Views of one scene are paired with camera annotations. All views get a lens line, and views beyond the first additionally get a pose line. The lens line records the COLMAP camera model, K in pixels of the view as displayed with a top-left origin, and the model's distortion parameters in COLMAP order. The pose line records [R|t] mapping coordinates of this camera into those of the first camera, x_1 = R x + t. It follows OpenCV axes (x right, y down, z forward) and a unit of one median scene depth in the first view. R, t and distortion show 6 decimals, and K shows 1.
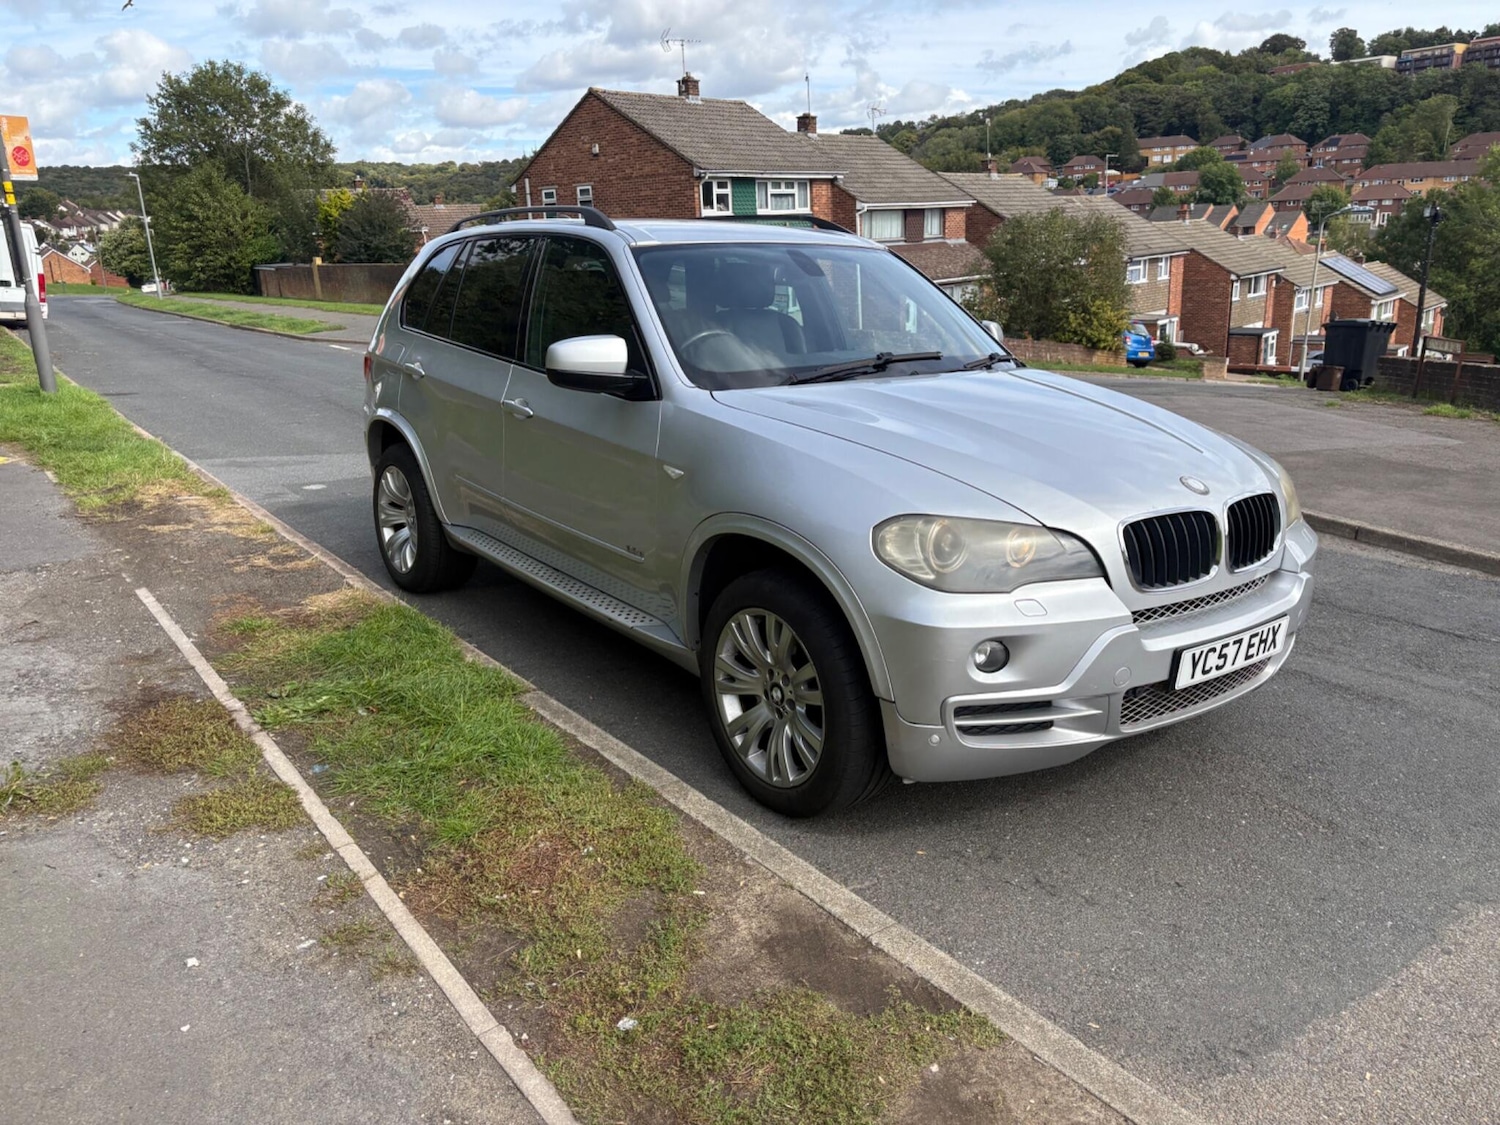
lens RADIAL K [[1133.8, 0, 766.3], [0, 1133.8, 552.6], [0, 0, 1]] dist [0.057115, -0.060219]
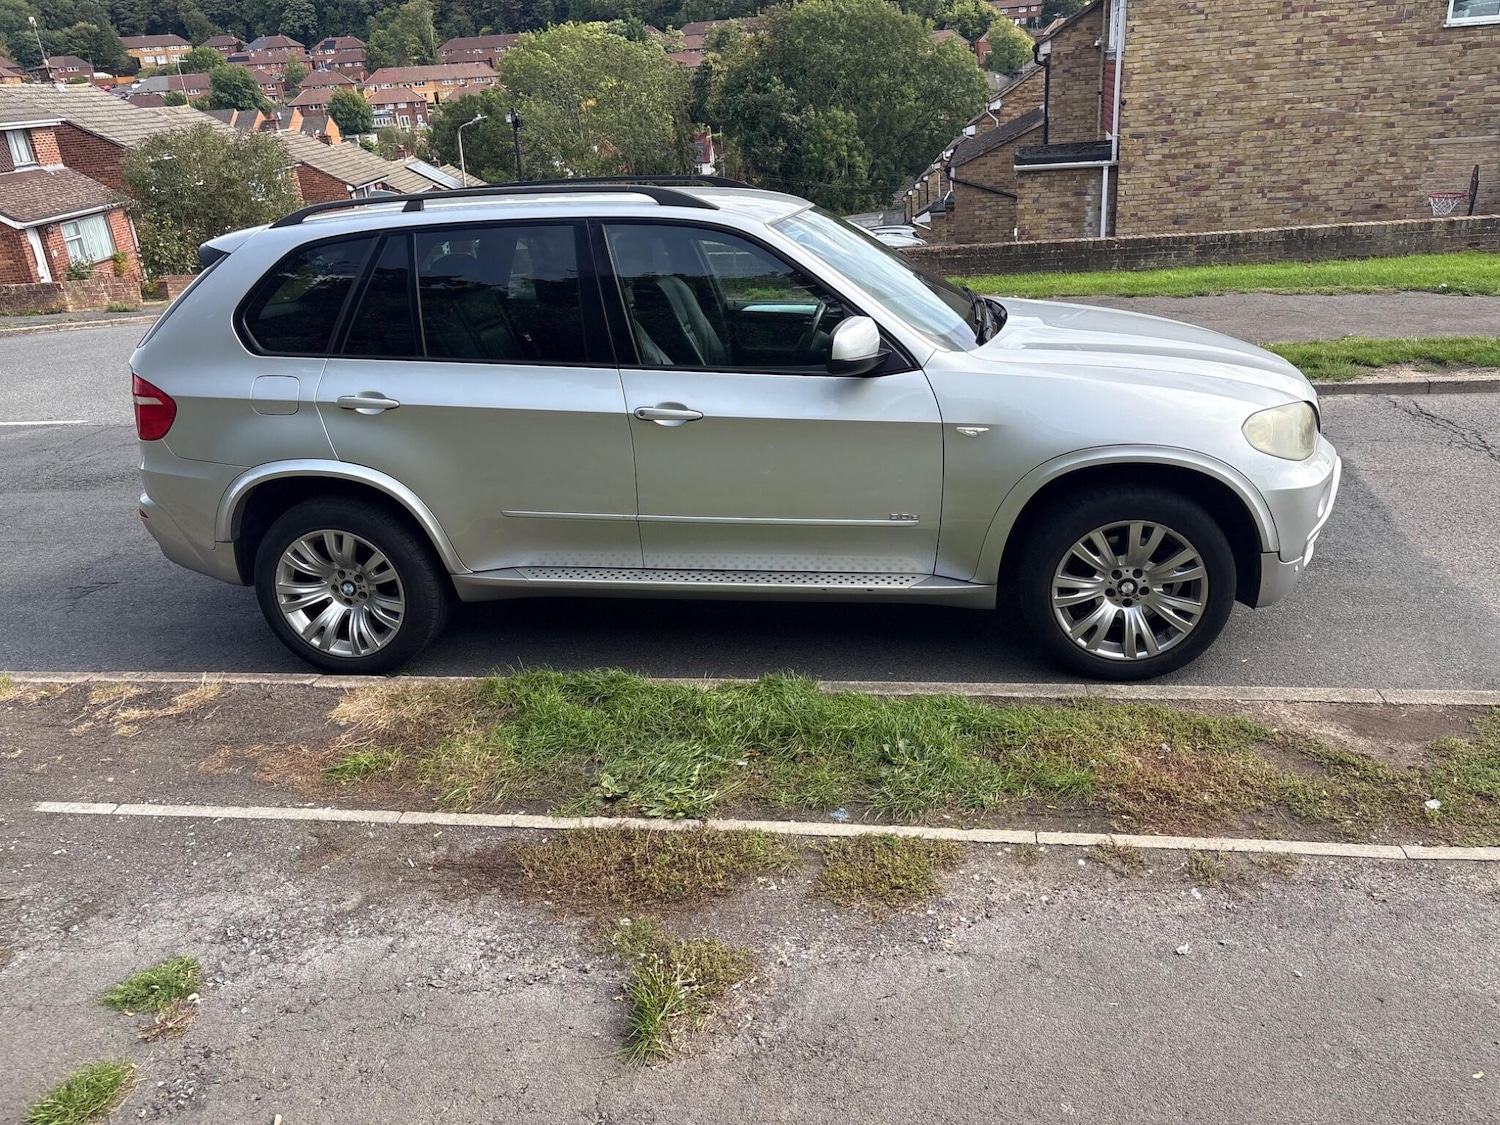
lens RADIAL K [[1133.8, 0, 770.4], [0, 1133.8, 552.3], [0, 0, 1]] dist [0.057115, -0.060219]
pose [[0.707901, -0.280452, 0.648246, -0.105974], [0.231514, 0.959220, 0.162169, -0.020010], [-0.667291, 0.035279, 0.743961, 0.035628]]
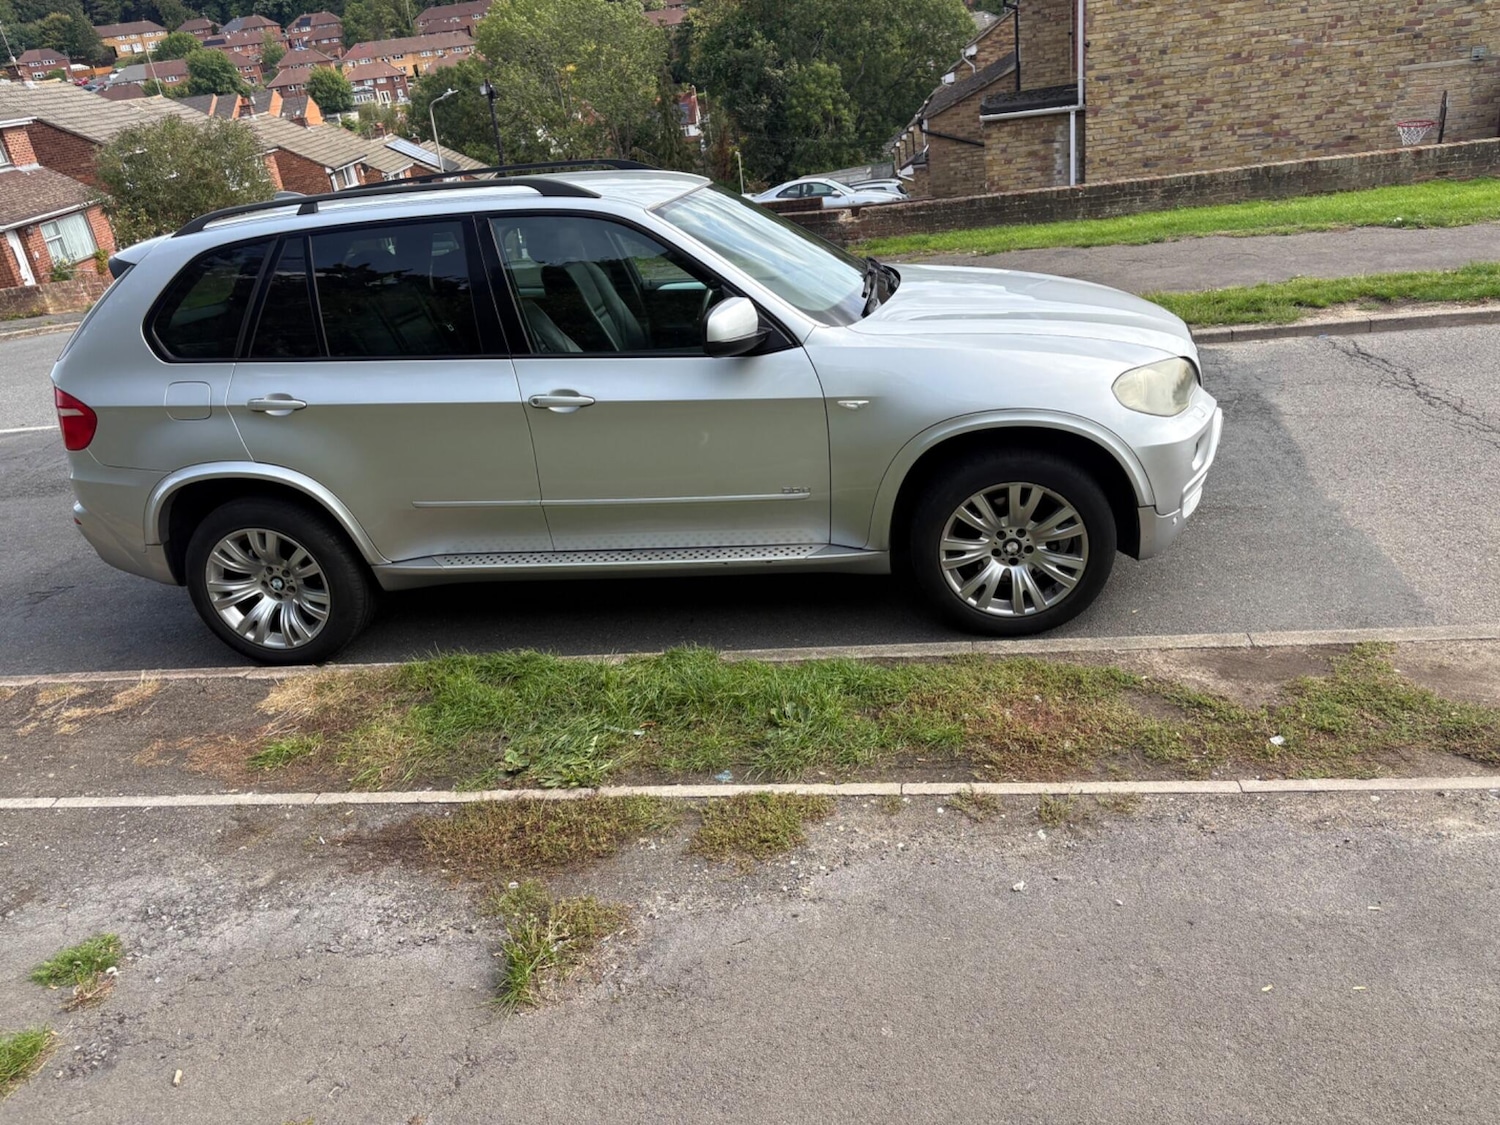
lens RADIAL K [[1133.8, 0, 765.1], [0, 1133.8, 577.1], [0, 0, 1]] dist [0.057115, -0.060219]
pose [[0.701852, -0.348448, 0.621280, -0.099911], [0.280935, 0.936895, 0.208093, -0.018699], [-0.654584, 0.028489, 0.755453, 0.023376]]
